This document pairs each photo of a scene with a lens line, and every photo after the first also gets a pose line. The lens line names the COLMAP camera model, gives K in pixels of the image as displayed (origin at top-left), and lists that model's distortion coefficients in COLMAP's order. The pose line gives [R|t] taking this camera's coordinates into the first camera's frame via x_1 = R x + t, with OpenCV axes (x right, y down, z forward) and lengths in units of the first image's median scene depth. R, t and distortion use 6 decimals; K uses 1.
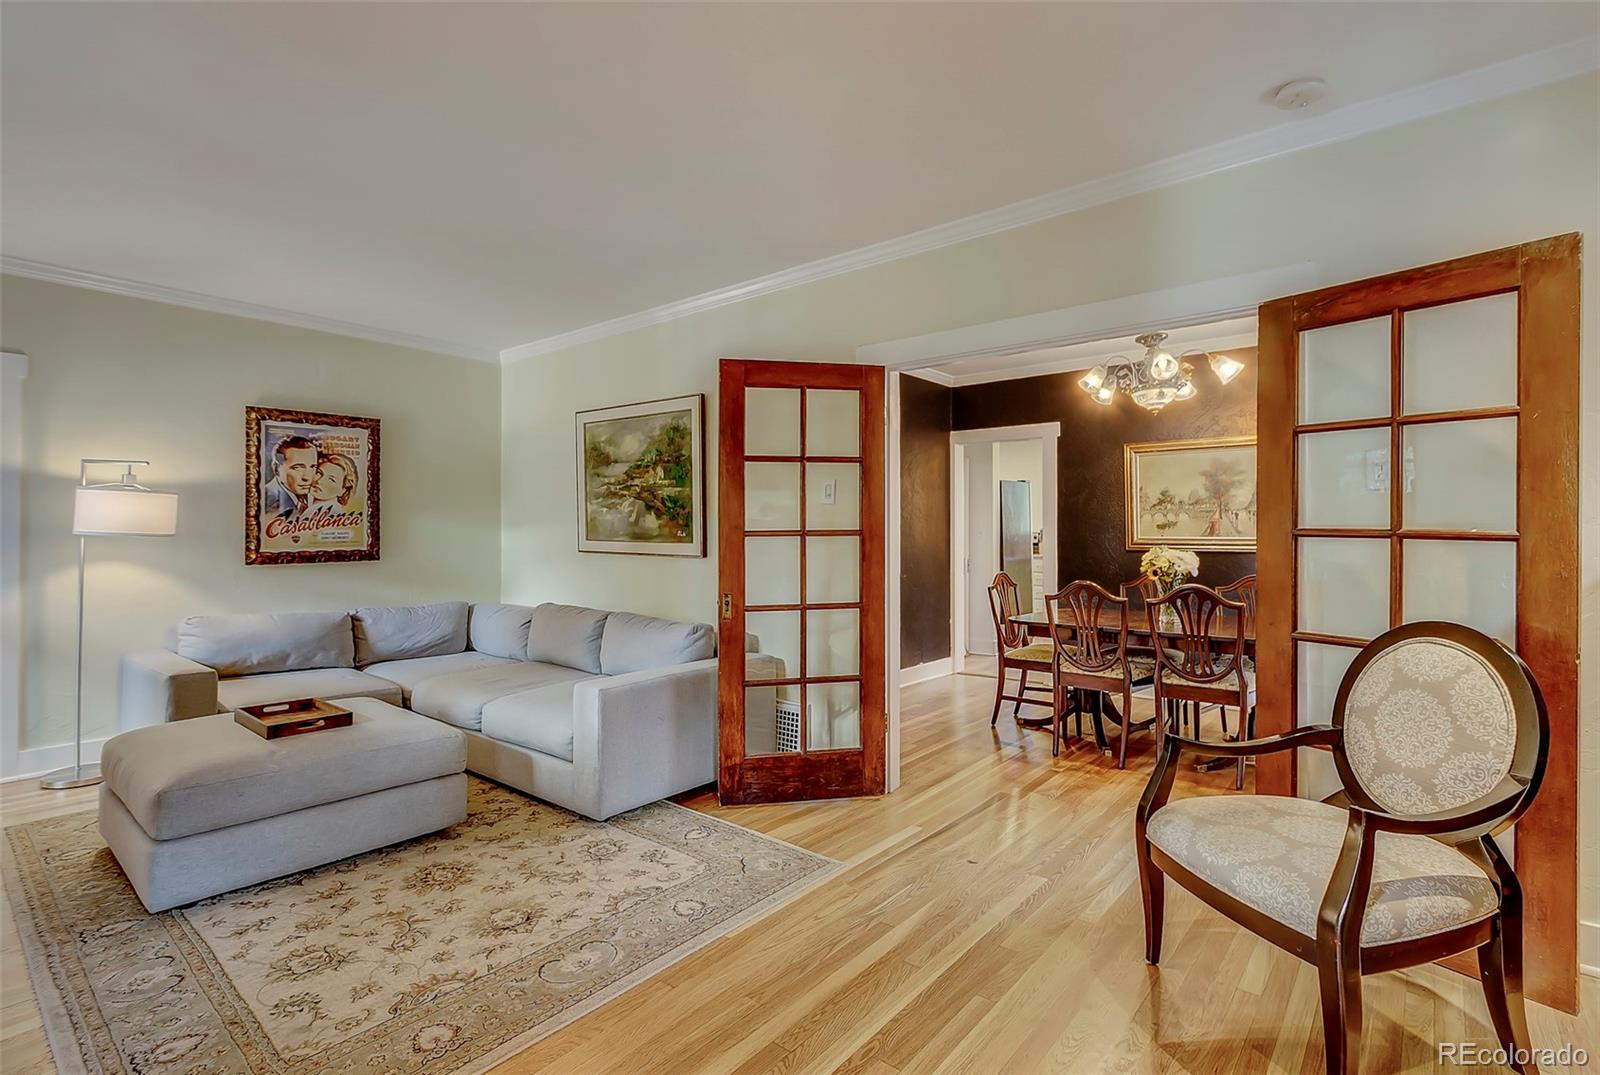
lens RADIAL K [[749.8, 0, 802.1], [0, 749.8, 527.3], [0, 0, 1]] dist [0.001612, -0.001388]
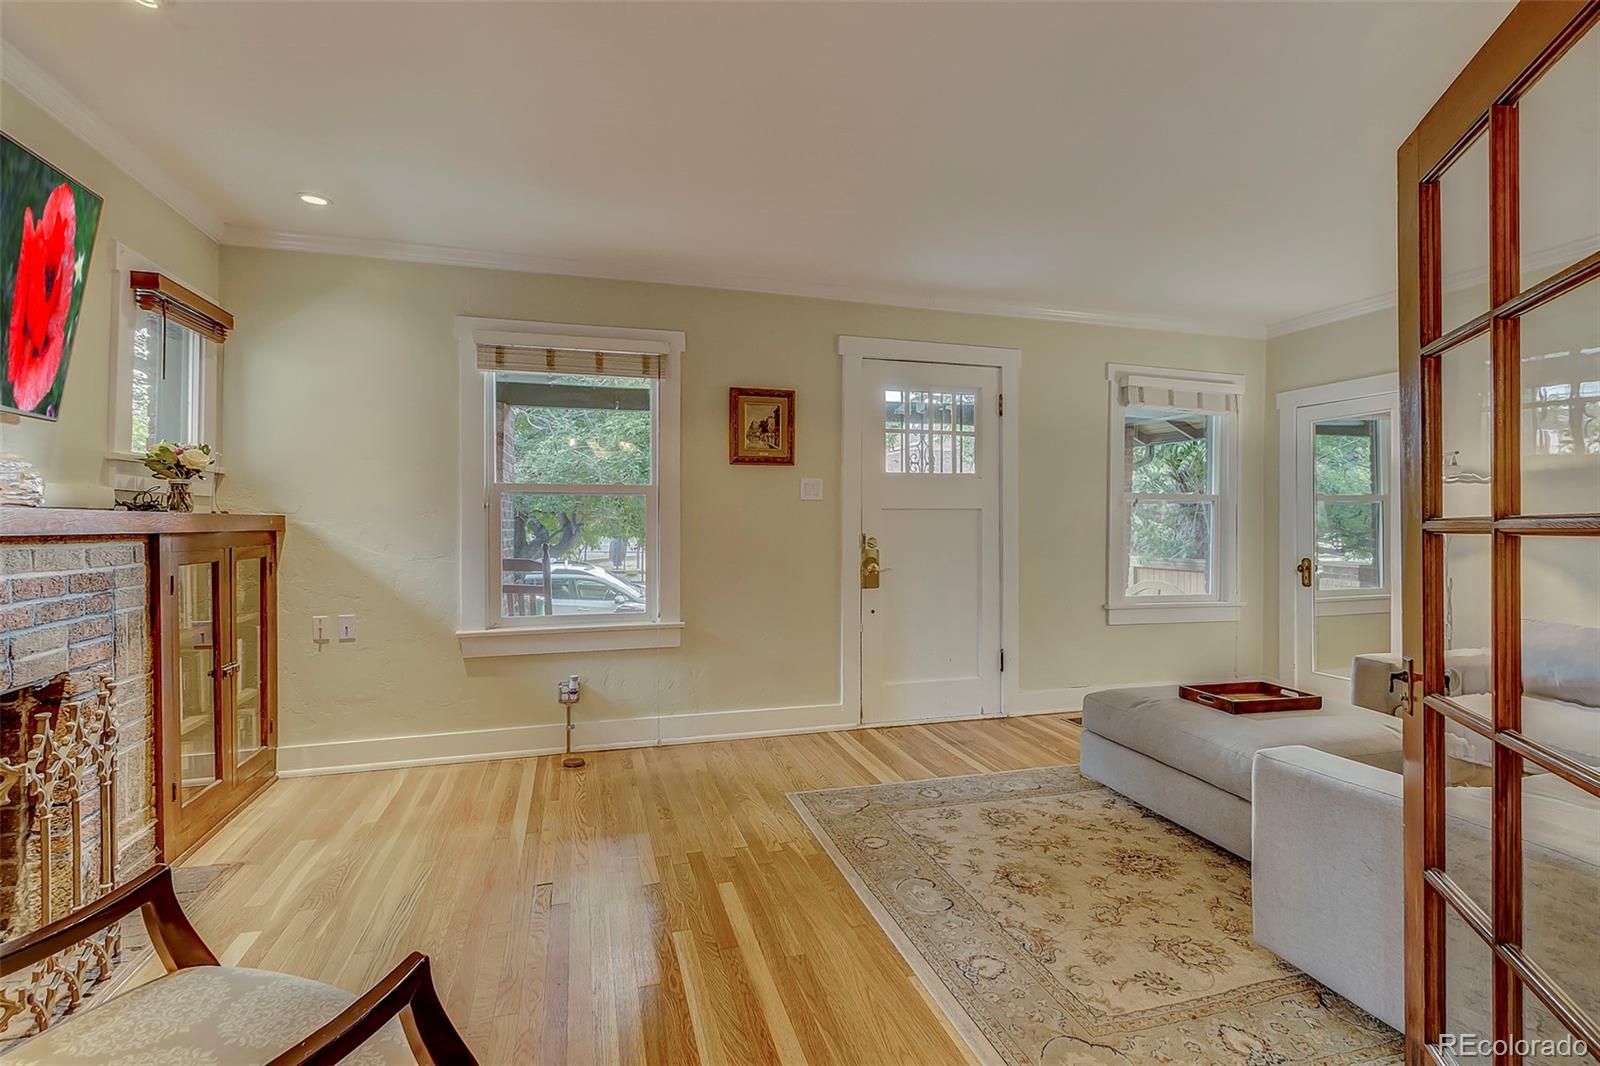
lens RADIAL K [[749.8, 0, 810.0], [0, 749.8, 524.1], [0, 0, 1]] dist [0.001612, -0.001388]
pose [[-0.552612, 0.003020, -0.833433, 0.598188], [0.001049, 0.999995, 0.002928, 0.005181], [0.833438, 0.000744, -0.552613, 1.176176]]
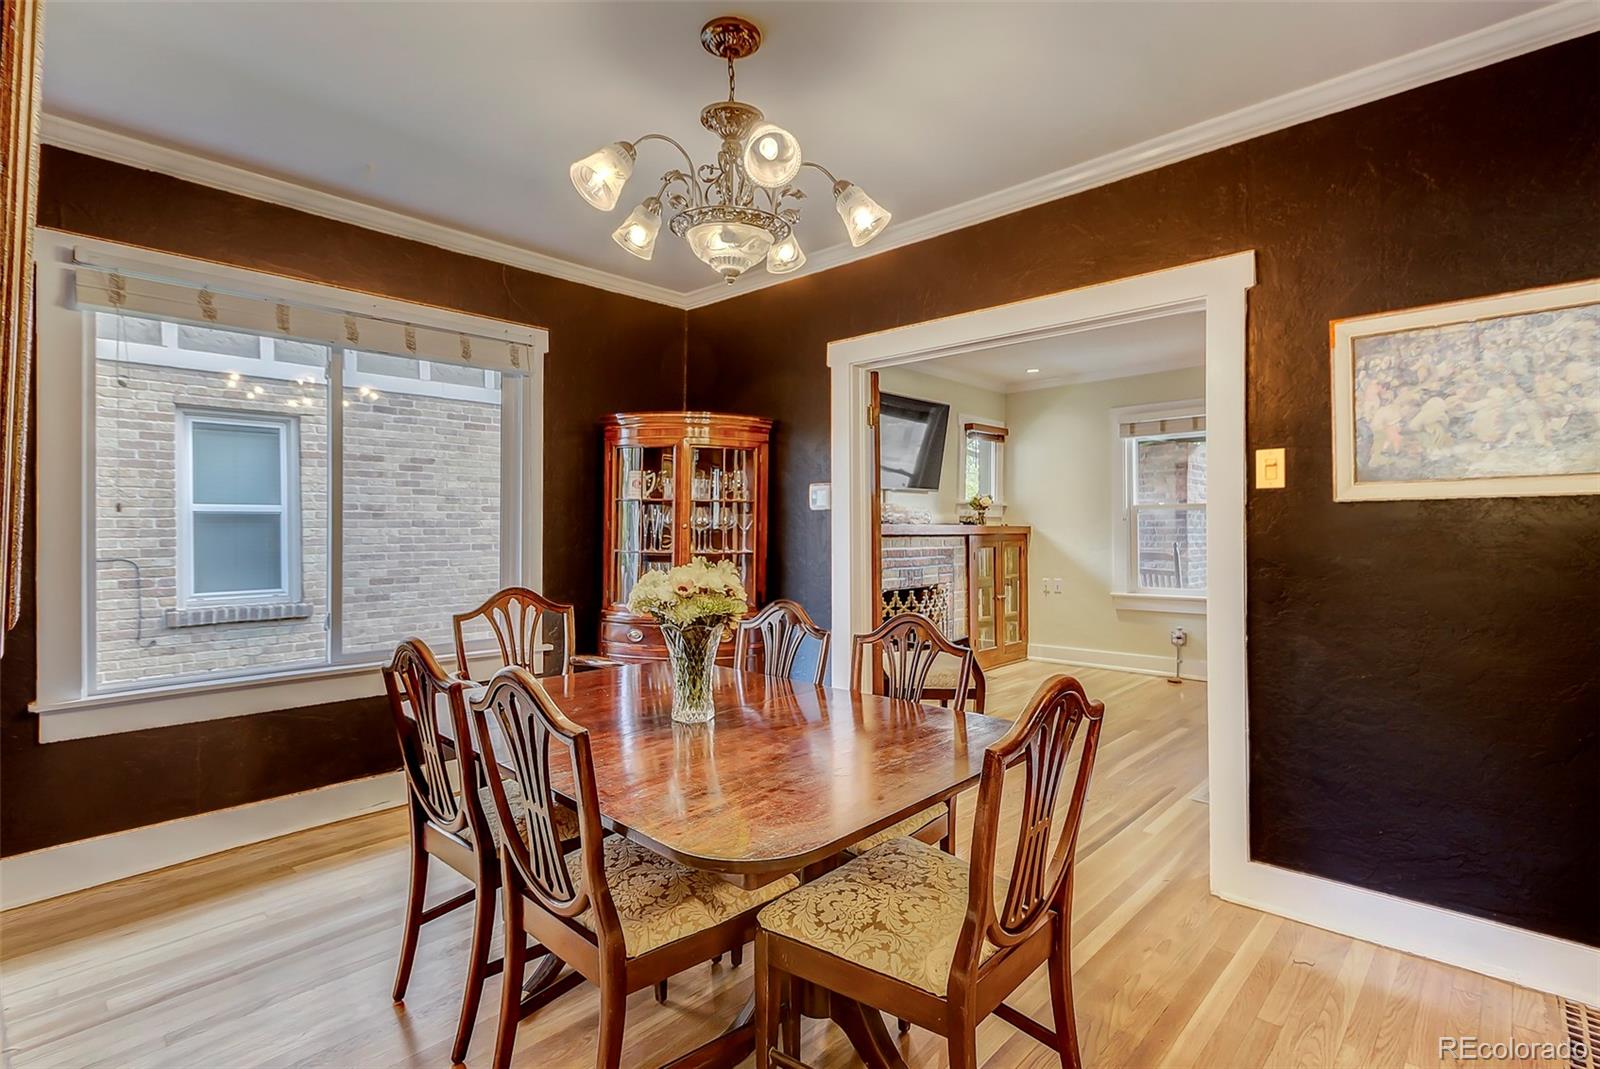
lens RADIAL K [[749.8, 0, 807.1], [0, 749.8, 529.7], [0, 0, 1]] dist [0.001612, -0.001388]
pose [[-0.997660, 0.005792, 0.068125, 0.603417], [0.005446, 0.999971, -0.005256, 0.014595], [-0.068153, -0.004873, -0.997663, 2.307863]]
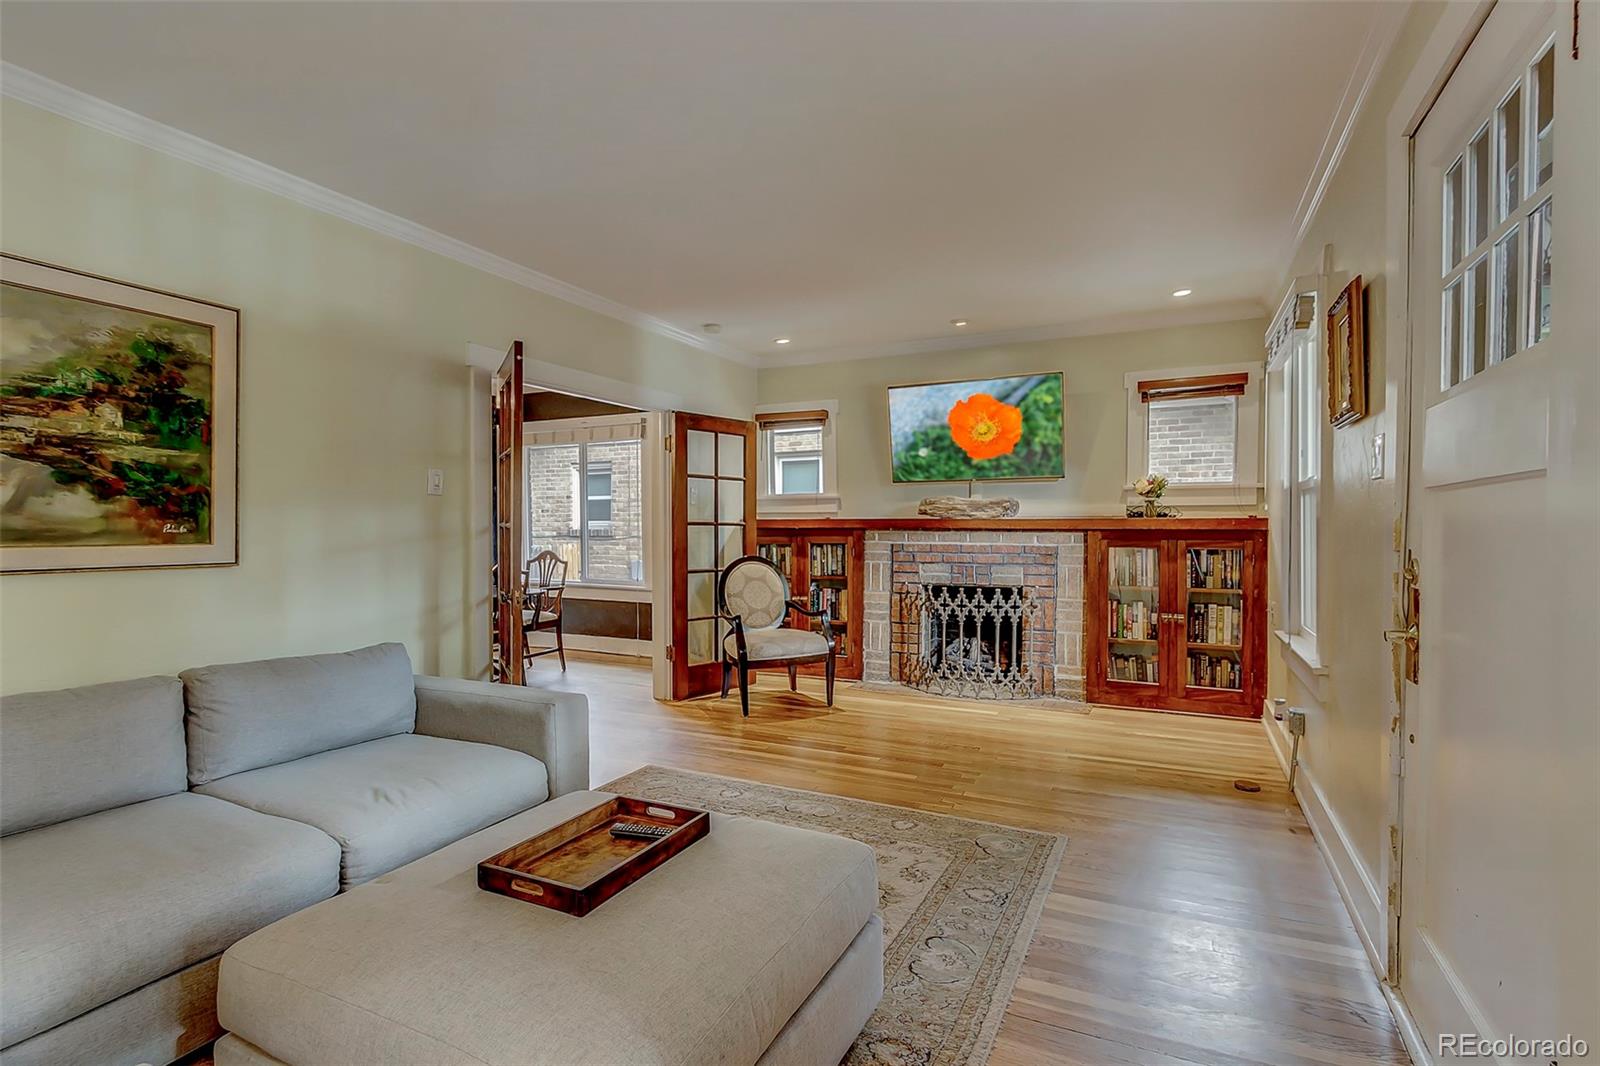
lens RADIAL K [[749.8, 0, 791.1], [0, 749.8, 534.0], [0, 0, 1]] dist [0.001612, -0.001388]
pose [[-0.221236, -0.011071, 0.975158, -1.379127], [-0.000462, 0.999937, 0.011247, 0.009347], [-0.975220, 0.002038, -0.221227, 1.081465]]
